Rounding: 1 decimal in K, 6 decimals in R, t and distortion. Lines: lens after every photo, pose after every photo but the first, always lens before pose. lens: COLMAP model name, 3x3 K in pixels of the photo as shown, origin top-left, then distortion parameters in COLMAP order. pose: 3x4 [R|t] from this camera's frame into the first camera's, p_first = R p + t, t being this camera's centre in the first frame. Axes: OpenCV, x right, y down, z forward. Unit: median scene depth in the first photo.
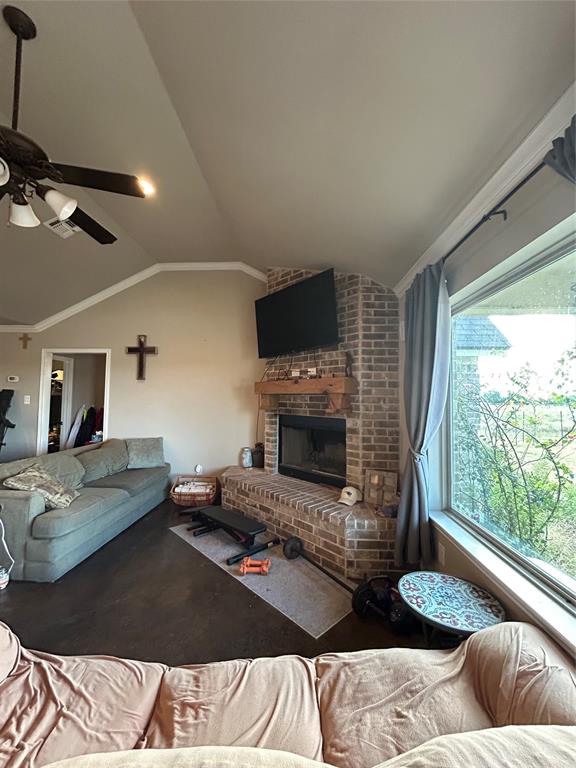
lens RADIAL K [[314.3, 0, 288.8], [0, 314.3, 382.1], [0, 0, 1]] dist [0.000531, 0.000664]
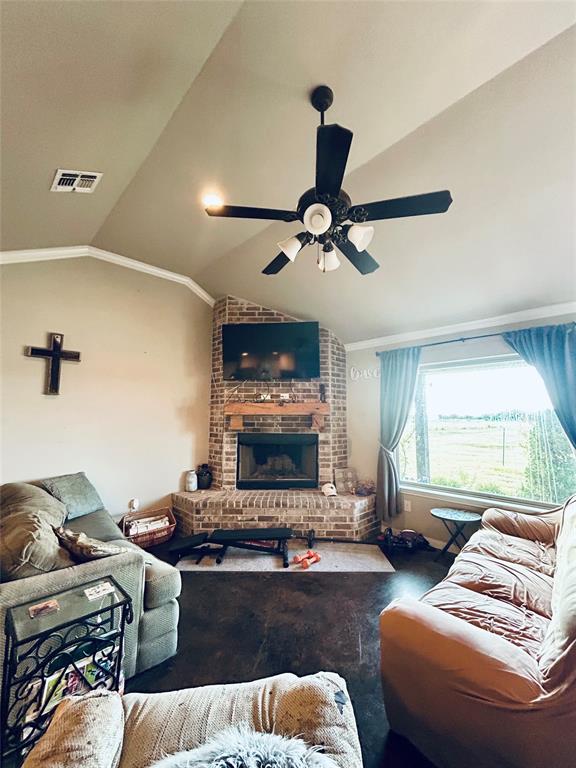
lens RADIAL K [[314.3, 0, 288.8], [0, 314.3, 382.1], [0, 0, 1]] dist [0.000531, 0.000664]
pose [[0.686226, 0.069745, 0.724037, -0.801786], [-0.034210, 0.997386, -0.063653, -0.011972], [-0.726583, 0.018911, 0.686818, 0.149818]]
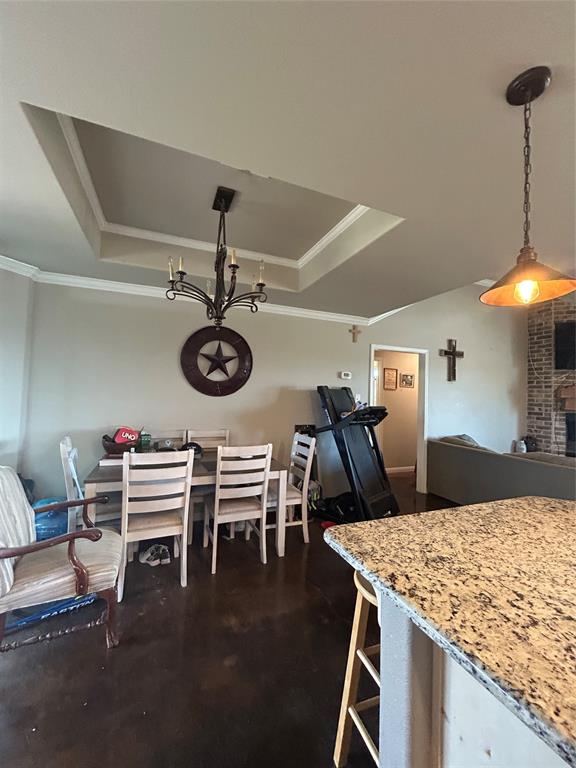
lens RADIAL K [[314.3, 0, 288.8], [0, 314.3, 382.1], [0, 0, 1]] dist [0.000531, 0.000664]
pose [[0.912004, 0.032957, 0.408855, -1.829739], [-0.044045, 0.998872, 0.017732, 0.001373], [-0.407810, -0.034180, 0.912427, 0.322513]]
